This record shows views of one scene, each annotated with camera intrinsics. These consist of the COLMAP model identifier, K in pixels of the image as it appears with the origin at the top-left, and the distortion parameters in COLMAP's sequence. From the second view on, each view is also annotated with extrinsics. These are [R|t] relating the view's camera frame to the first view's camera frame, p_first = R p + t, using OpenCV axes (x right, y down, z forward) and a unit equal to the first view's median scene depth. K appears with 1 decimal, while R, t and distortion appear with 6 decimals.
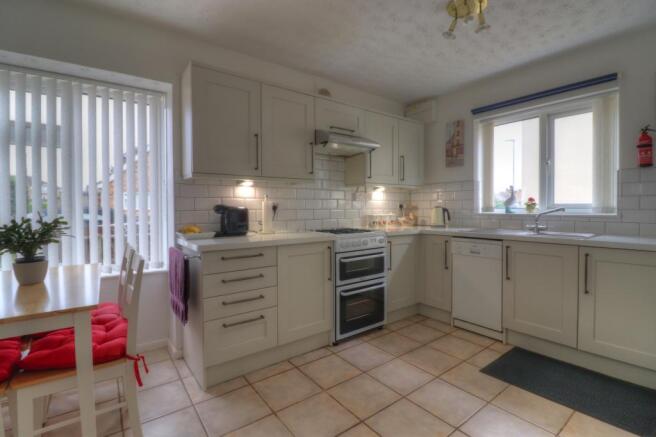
lens RADIAL K [[303.5, 0, 331.1], [0, 303.5, 211.6], [0, 0, 1]] dist [-0.000105, -0.012977]
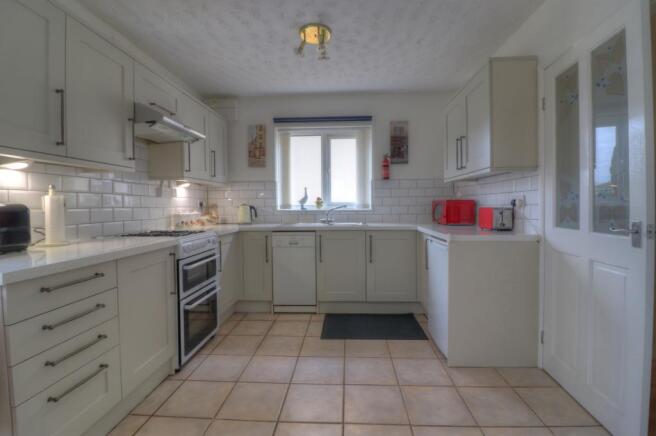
lens RADIAL K [[303.5, 0, 331.1], [0, 303.5, 211.1], [0, 0, 1]] dist [-0.000105, -0.012977]
pose [[0.644983, -0.016372, 0.764021, -0.320082], [0.015719, 0.999843, 0.008154, 0.003105], [-0.764035, 0.006750, 0.645139, 0.140042]]
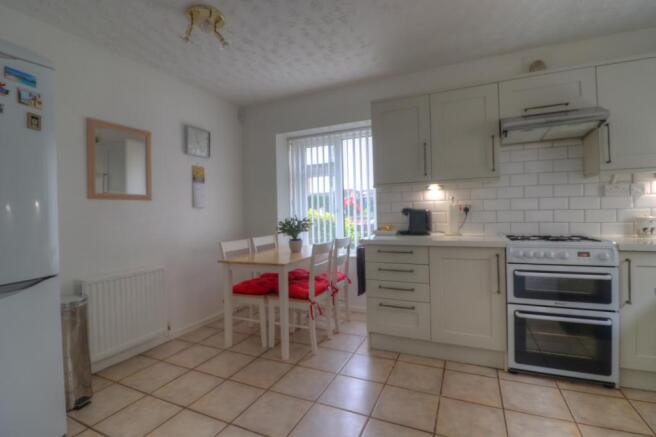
lens RADIAL K [[303.5, 0, 331.1], [0, 303.5, 211.6], [0, 0, 1]] dist [-0.000105, -0.012977]
pose [[0.478542, -0.007555, -0.878032, 0.483114], [0.008867, 0.999954, -0.003772, -0.005969], [0.878020, -0.005980, 0.478587, 0.157718]]
